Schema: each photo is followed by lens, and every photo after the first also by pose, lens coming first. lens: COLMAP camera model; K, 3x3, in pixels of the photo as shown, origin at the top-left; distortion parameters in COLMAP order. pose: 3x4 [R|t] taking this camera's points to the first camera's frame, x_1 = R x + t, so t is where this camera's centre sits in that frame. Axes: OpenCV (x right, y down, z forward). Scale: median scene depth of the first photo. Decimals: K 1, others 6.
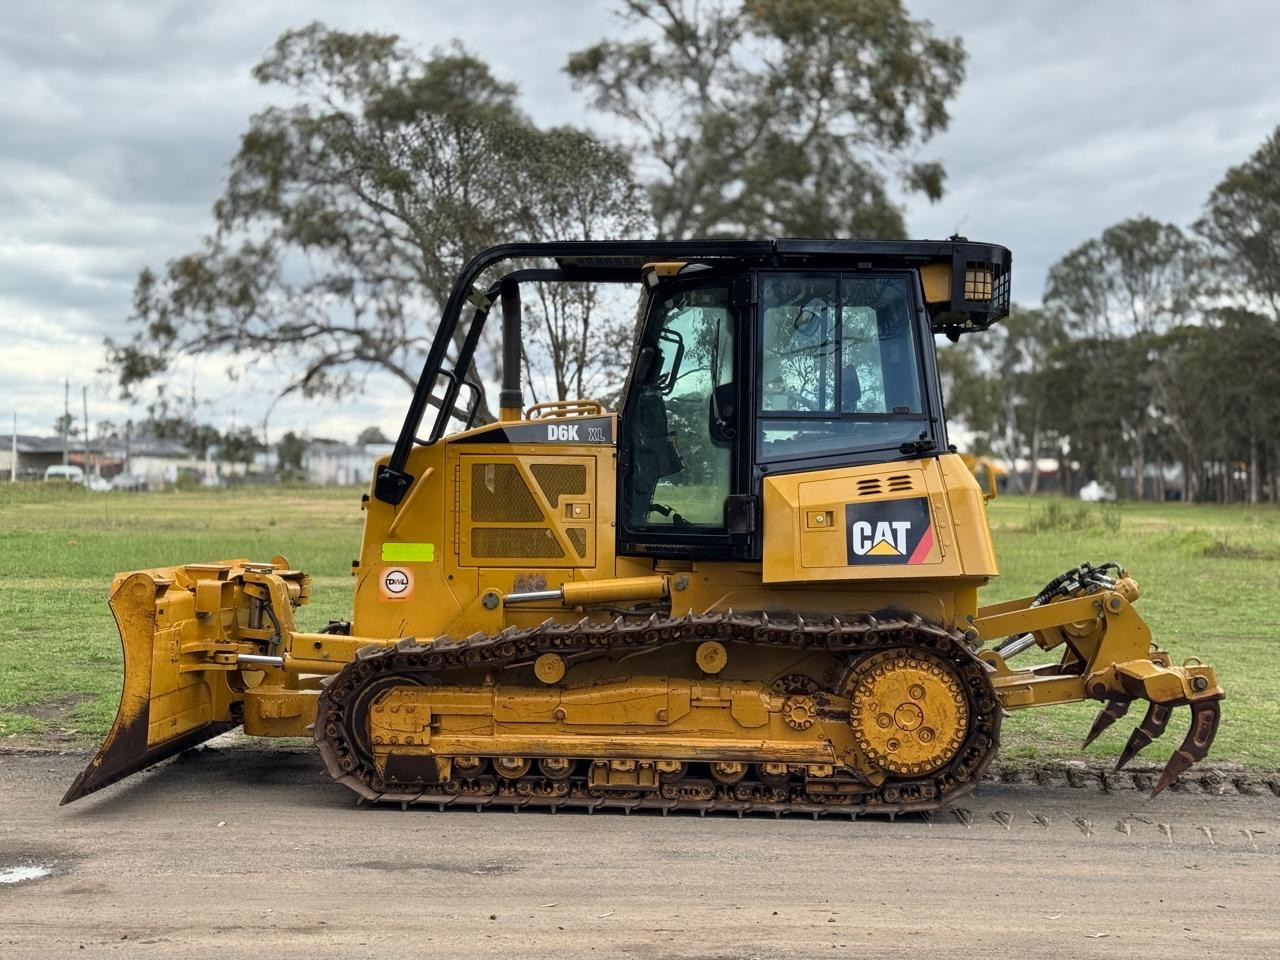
lens RADIAL K [[1778.2, 0, 639.7], [0, 1778.2, 489.2], [0, 0, 1]] dist [0.177186, -0.310547]
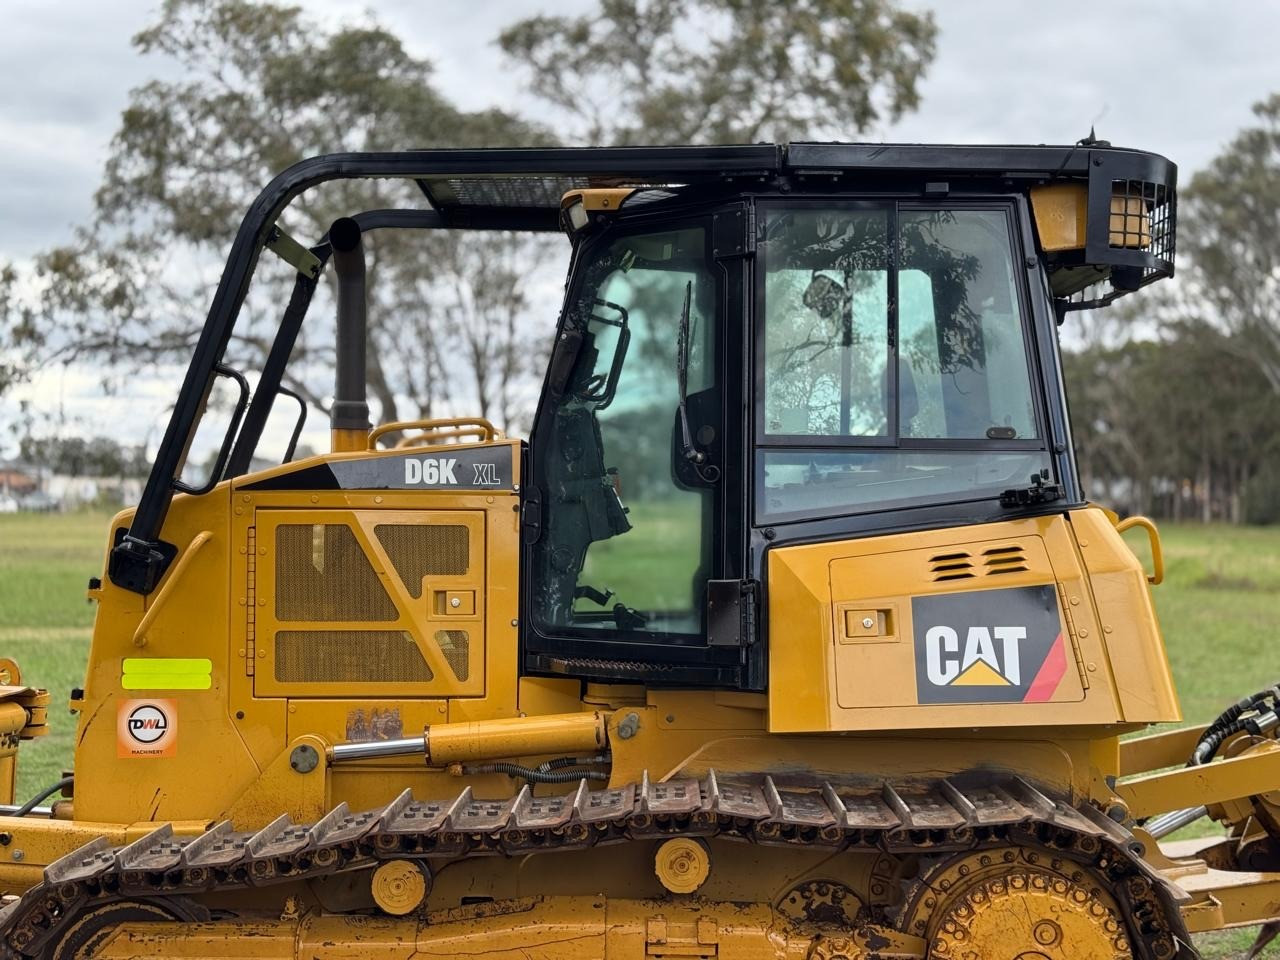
lens RADIAL K [[1778.8, 0, 632.4], [0, 1778.8, 490.2], [0, 0, 1]] dist [0.182236, -0.355685]
pose [[0.999536, -0.003264, 0.030281, 0.007237], [0.003516, 0.999959, -0.008297, -0.021402], [-0.030252, 0.008400, 0.999507, 0.419177]]
